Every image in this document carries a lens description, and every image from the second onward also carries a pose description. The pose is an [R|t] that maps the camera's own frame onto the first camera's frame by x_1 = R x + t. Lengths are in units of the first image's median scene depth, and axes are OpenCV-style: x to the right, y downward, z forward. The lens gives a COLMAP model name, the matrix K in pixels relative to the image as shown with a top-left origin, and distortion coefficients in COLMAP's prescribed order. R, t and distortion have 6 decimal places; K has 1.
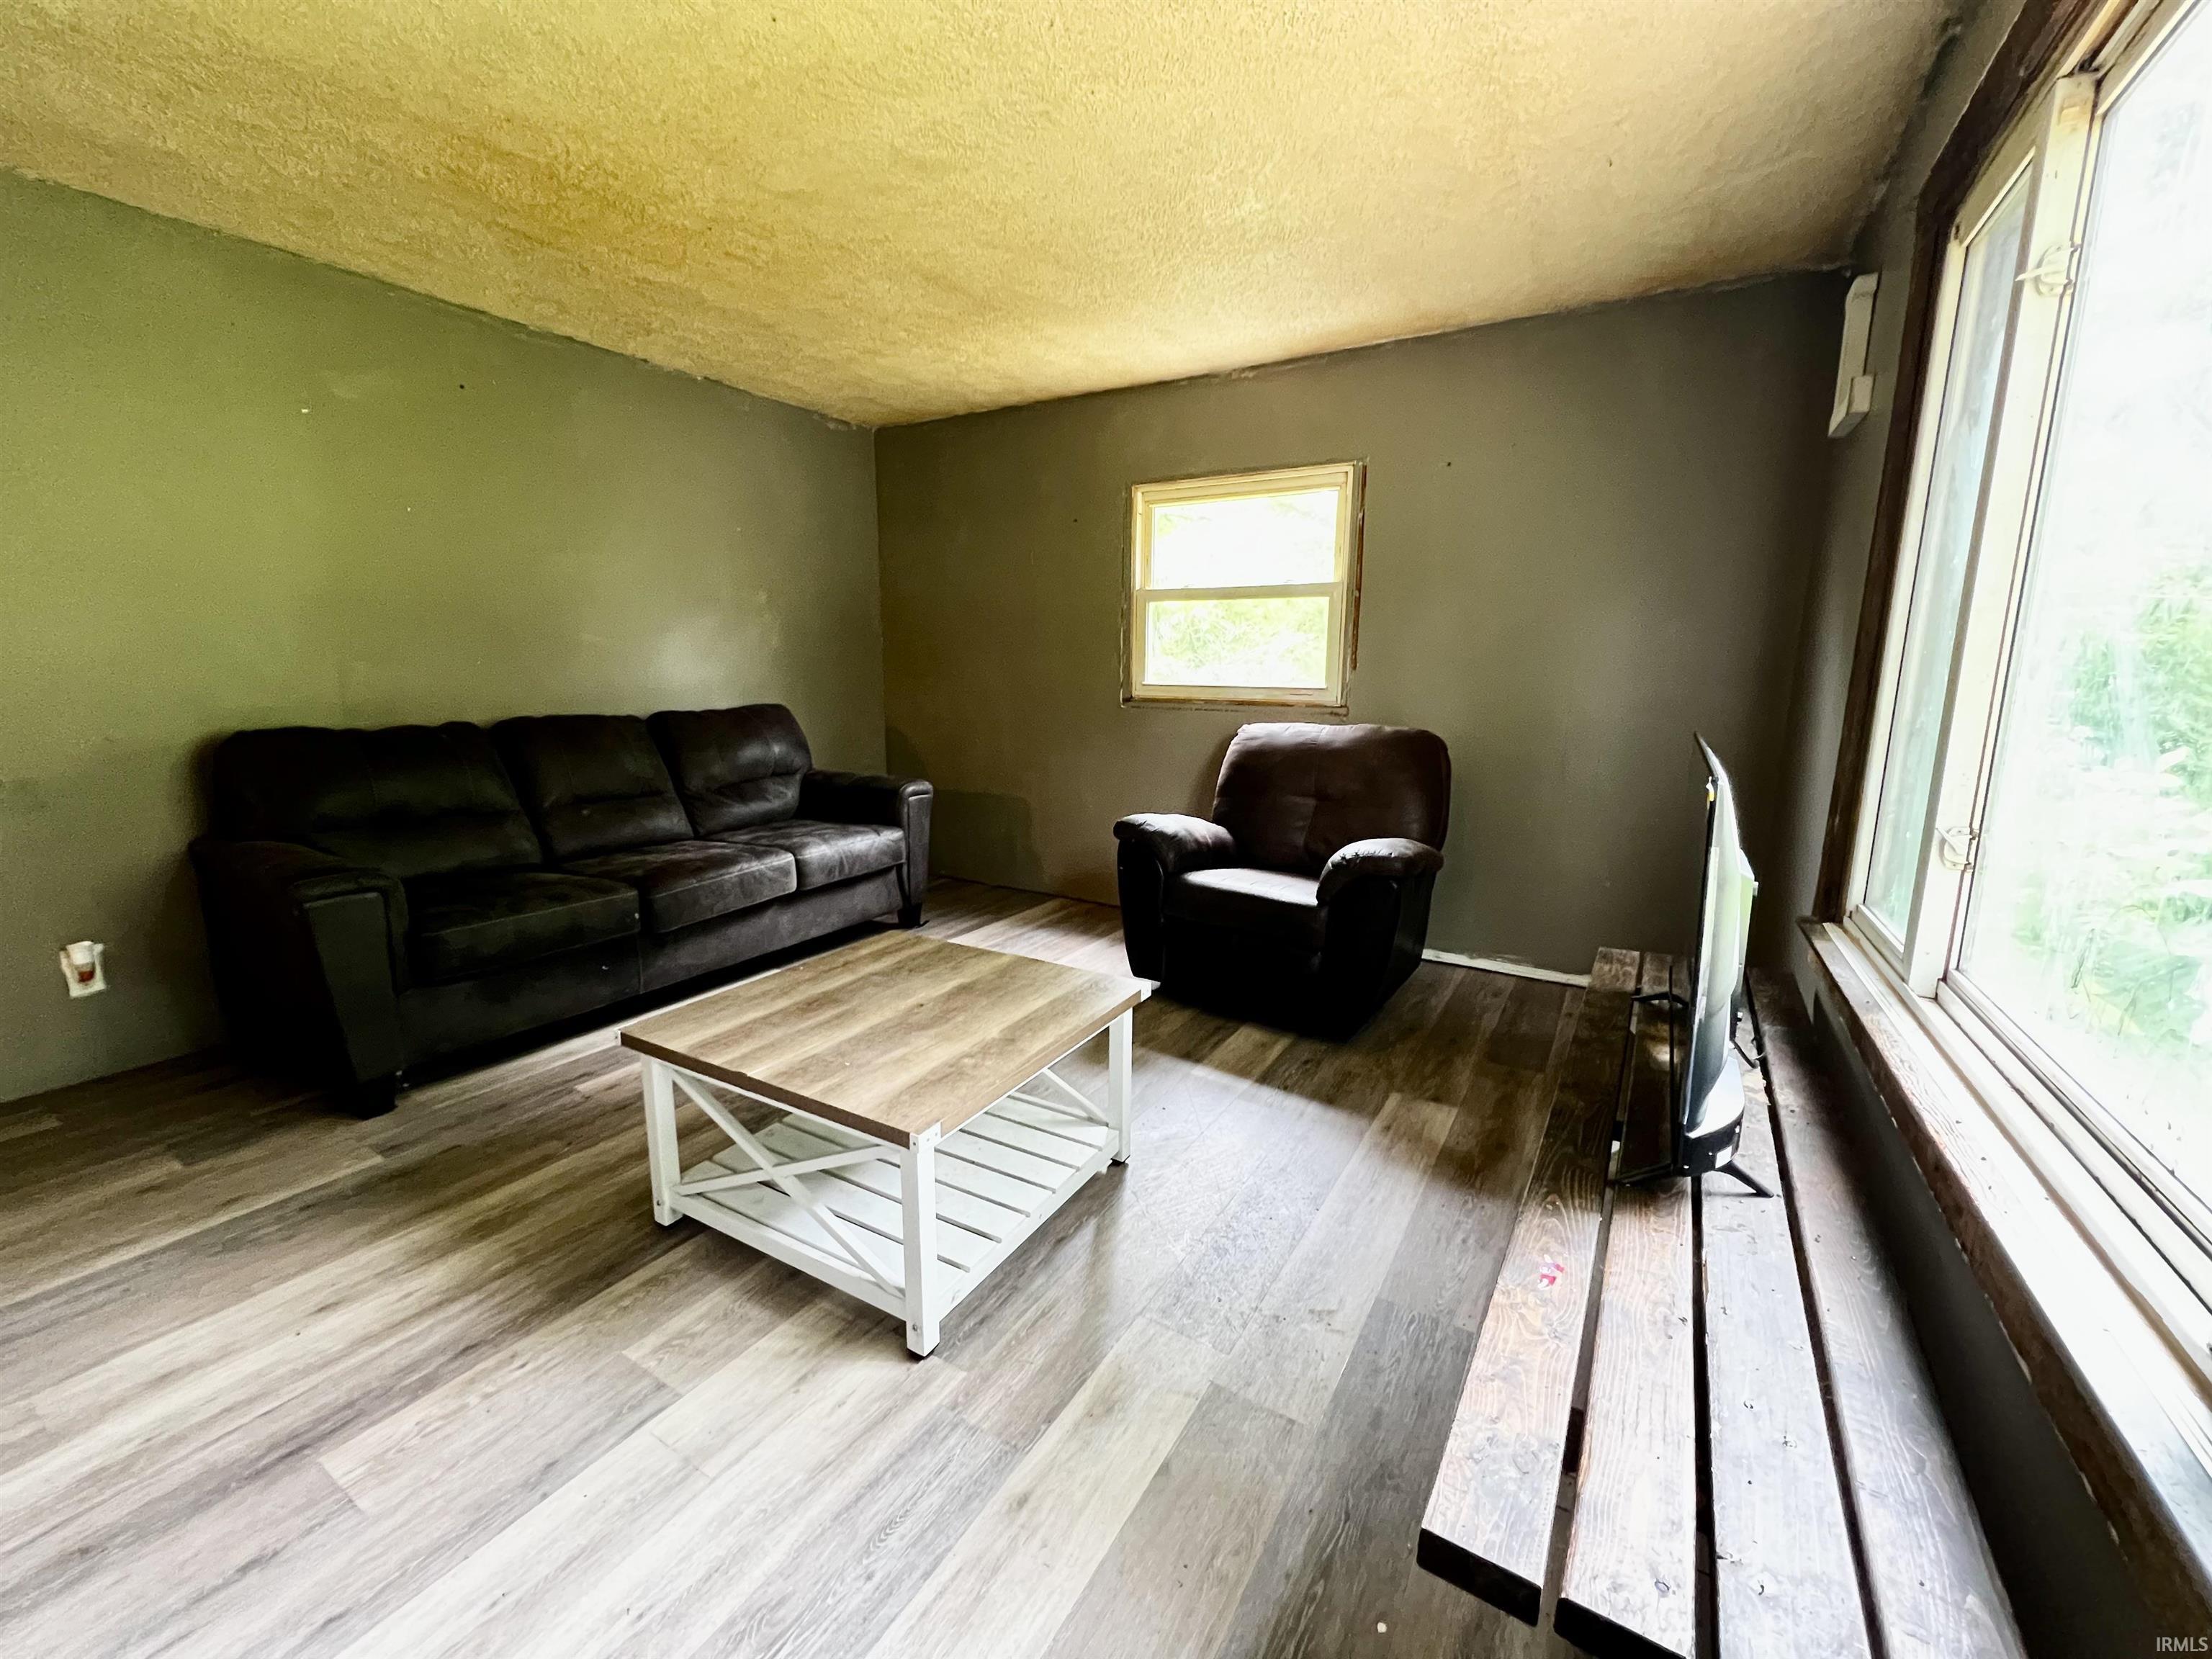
lens RADIAL K [[891.2, 0, 1099.4], [0, 891.2, 824.2], [0, 0, 1]] dist [-0.001453, 0.000847]
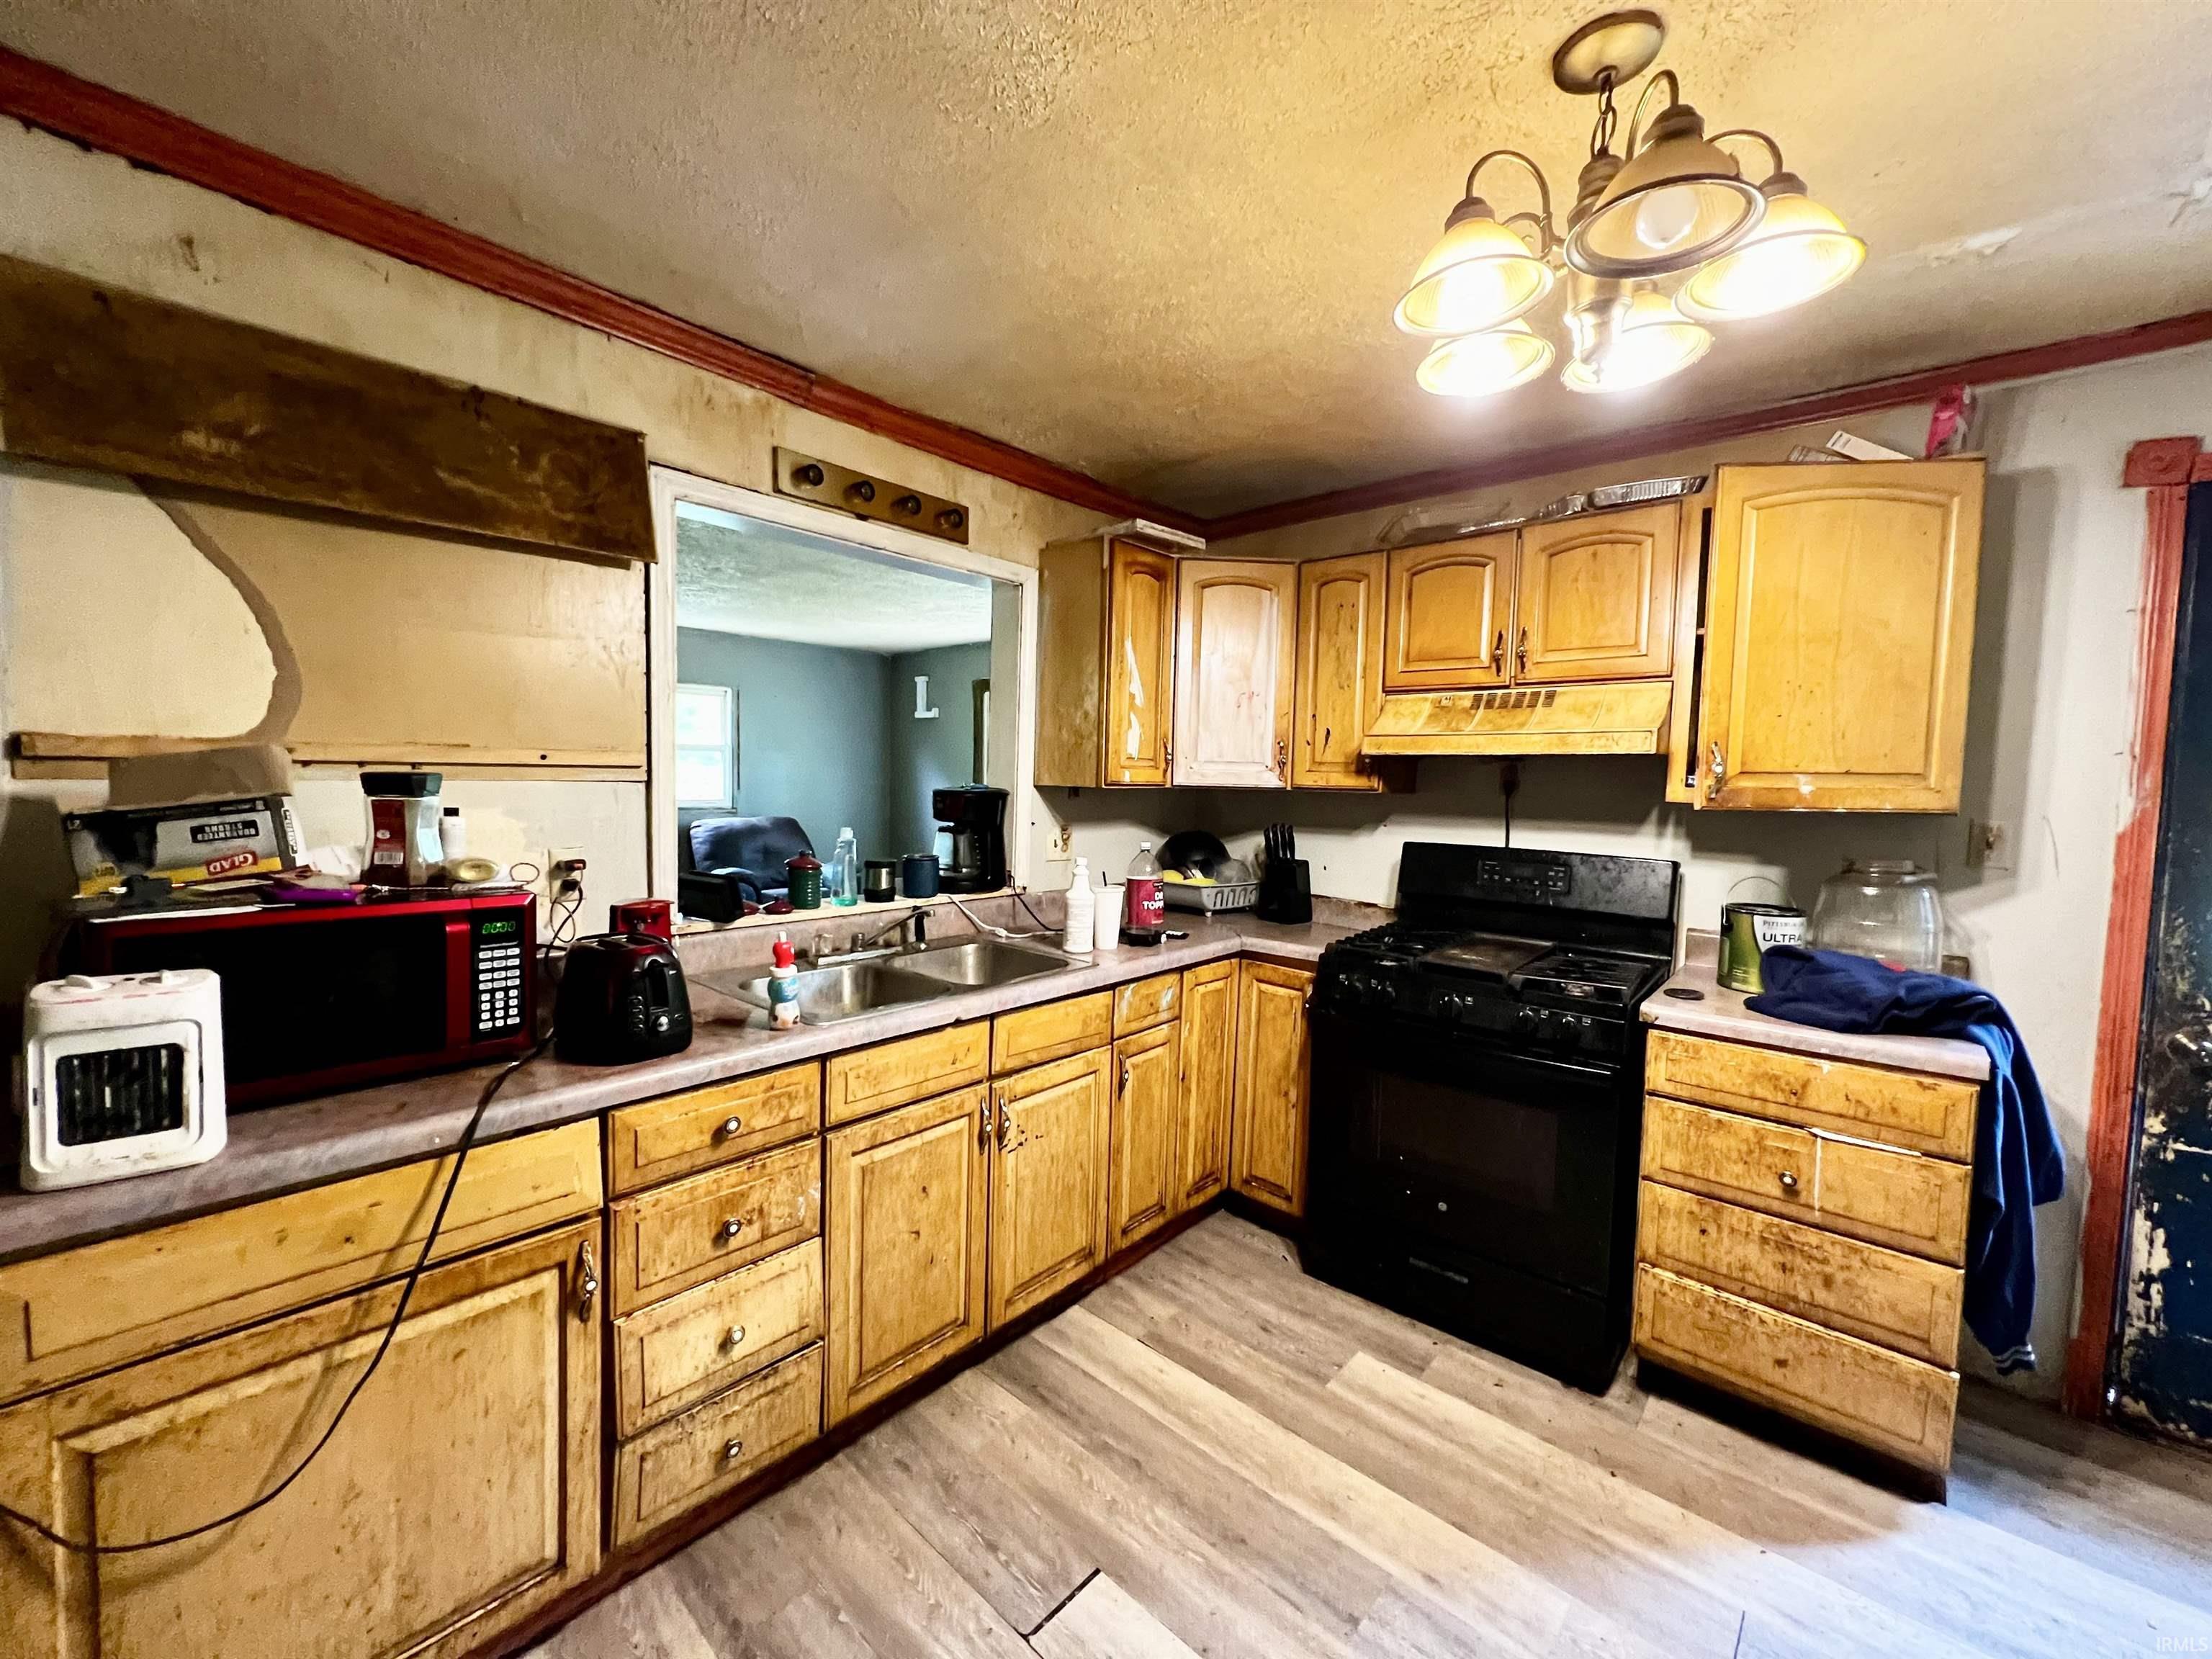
lens RADIAL K [[891.2, 0, 1102.3], [0, 891.2, 824.8], [0, 0, 1]] dist [-0.001453, 0.000847]
pose [[0.175269, -0.061369, 0.982606, -1.487969], [0.152142, 0.987755, 0.034552, -0.042116], [-0.972694, 0.143439, 0.182459, -0.123253]]
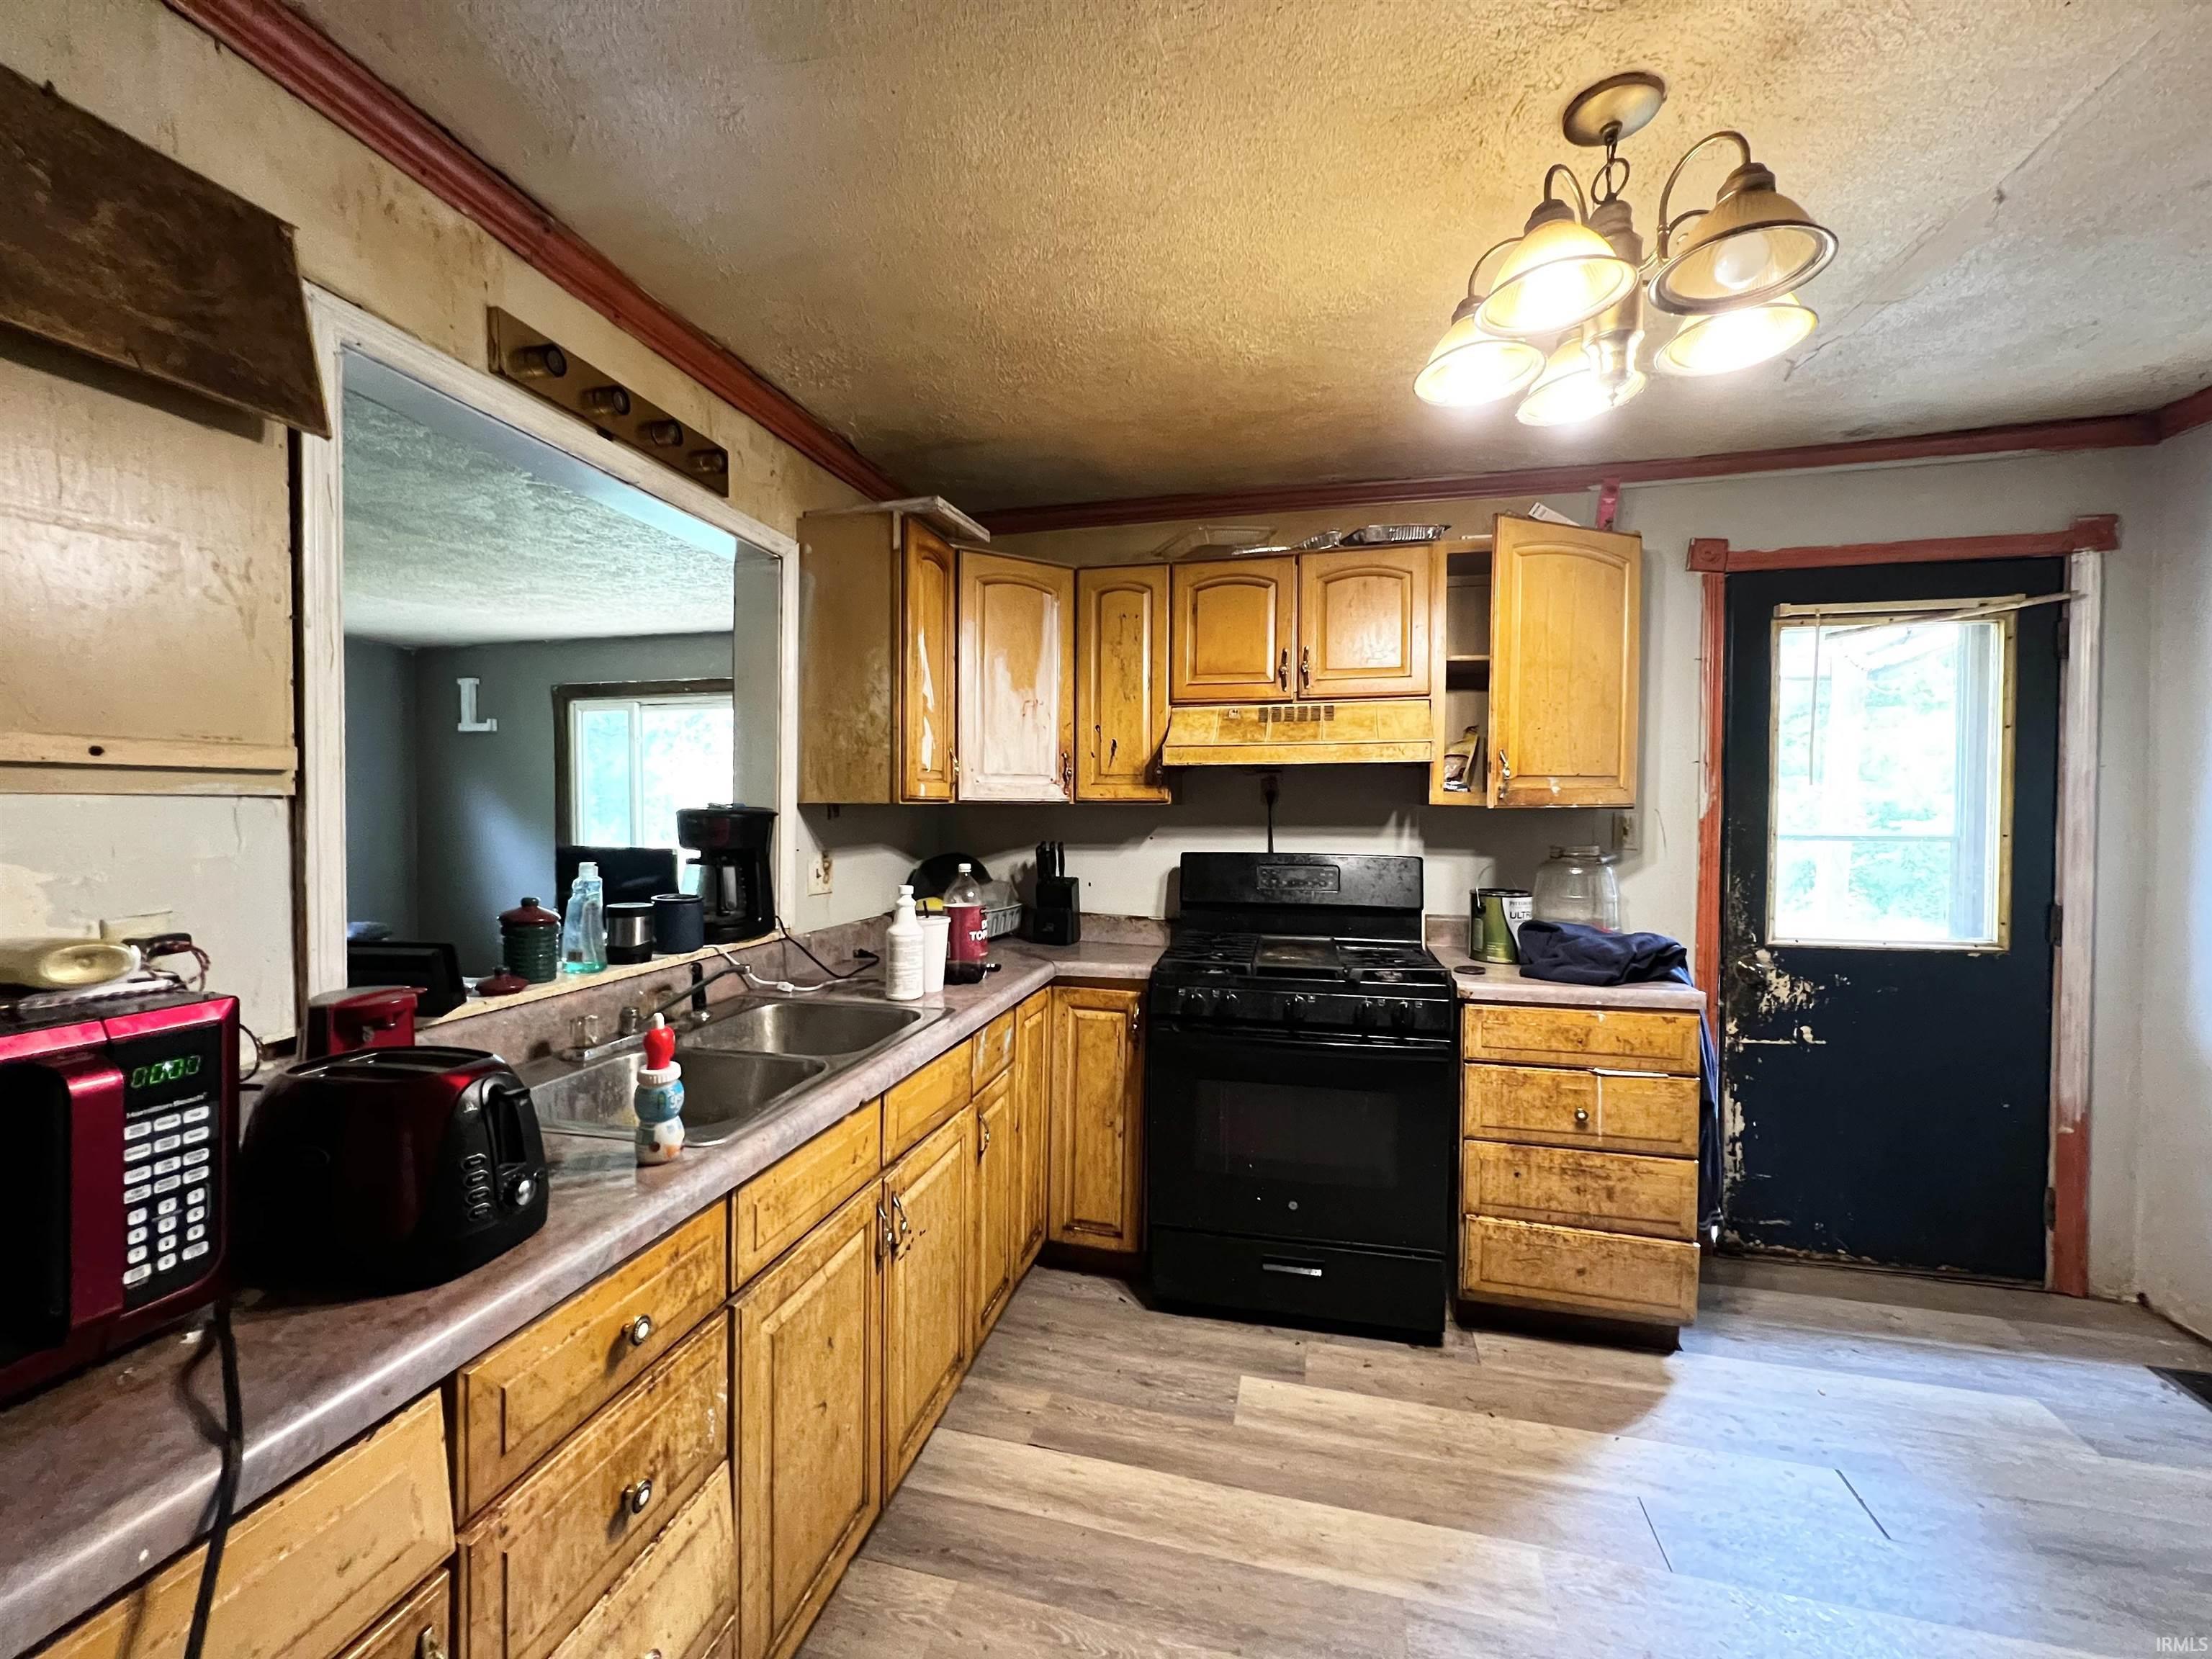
lens RADIAL K [[891.2, 0, 1101.8], [0, 891.2, 825.3], [0, 0, 1]] dist [-0.001453, 0.000847]
pose [[-0.309977, -0.028999, 0.950302, -1.400952], [0.160345, 0.983622, 0.082318, -0.061672], [-0.937125, 0.177893, -0.300250, 0.072985]]
